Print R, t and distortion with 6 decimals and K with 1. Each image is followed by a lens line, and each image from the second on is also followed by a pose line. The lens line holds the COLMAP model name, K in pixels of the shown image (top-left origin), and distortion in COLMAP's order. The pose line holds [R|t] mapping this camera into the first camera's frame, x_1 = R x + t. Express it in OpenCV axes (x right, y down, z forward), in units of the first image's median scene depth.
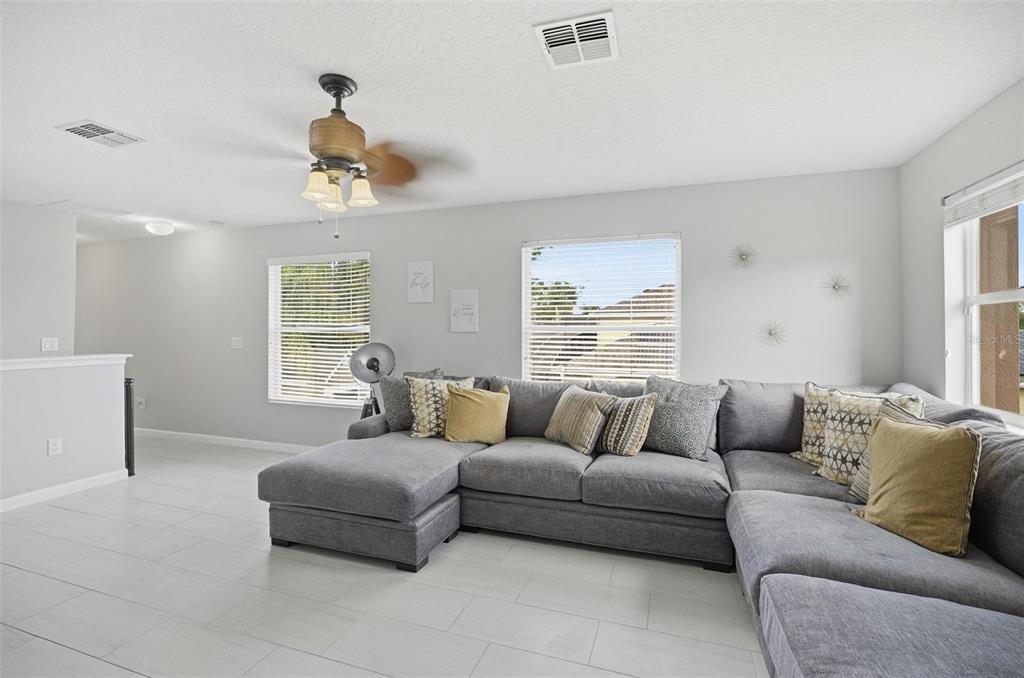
lens RADIAL K [[466.5, 0, 515.2], [0, 466.5, 330.8], [0, 0, 1]] dist [-0.006110, 0.002592]
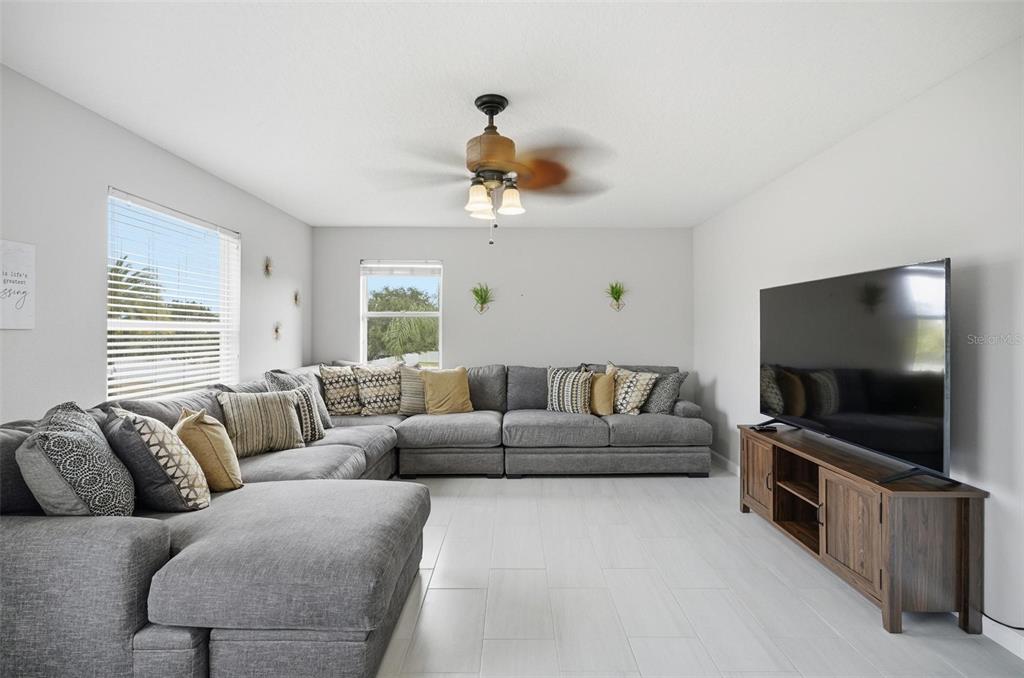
lens RADIAL K [[496.9, 0, 512.8], [0, 496.9, 333.0], [0, 0, 1]] dist [-0.009205, 0.000840]
pose [[-0.318774, -0.003390, 0.947825, -0.887770], [-0.002723, 0.999993, 0.002661, 0.004403], [-0.947827, -0.001733, -0.318781, 0.787978]]
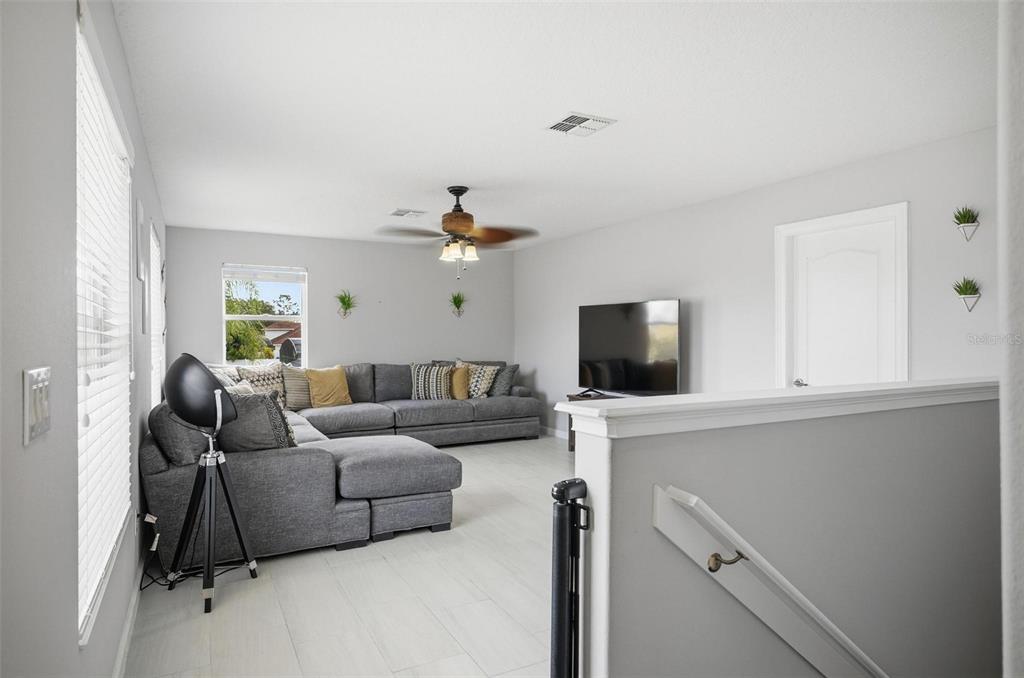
lens RADIAL K [[605.9, 0, 510.6], [0, 605.9, 339.9], [0, 0, 1]] dist [-0.000178, -0.000528]
pose [[-0.725565, -0.005727, 0.688130, -1.229341], [0.000453, 0.999961, 0.008800, 0.006216], [-0.688153, 0.006696, -0.725535, 1.488182]]
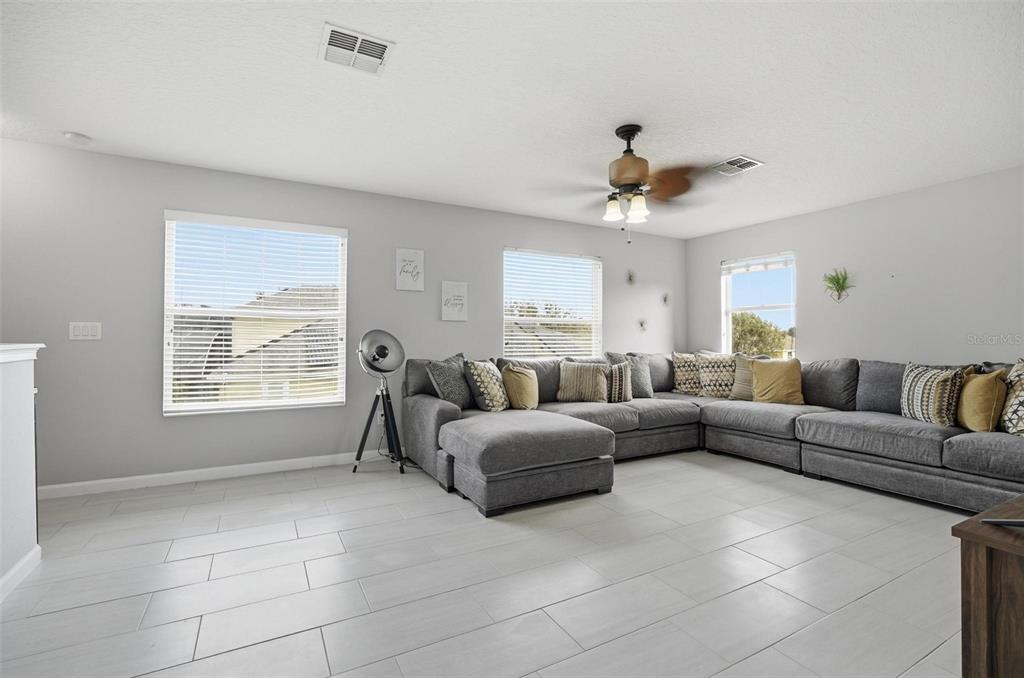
lens RADIAL K [[466.5, 0, 515.7], [0, 466.5, 333.3], [0, 0, 1]] dist [-0.006110, 0.002592]
pose [[0.669560, 0.006651, 0.742728, -0.962257], [-0.001606, 0.999971, -0.007507, 0.046317], [-0.742756, 0.003834, 0.669551, 0.202982]]
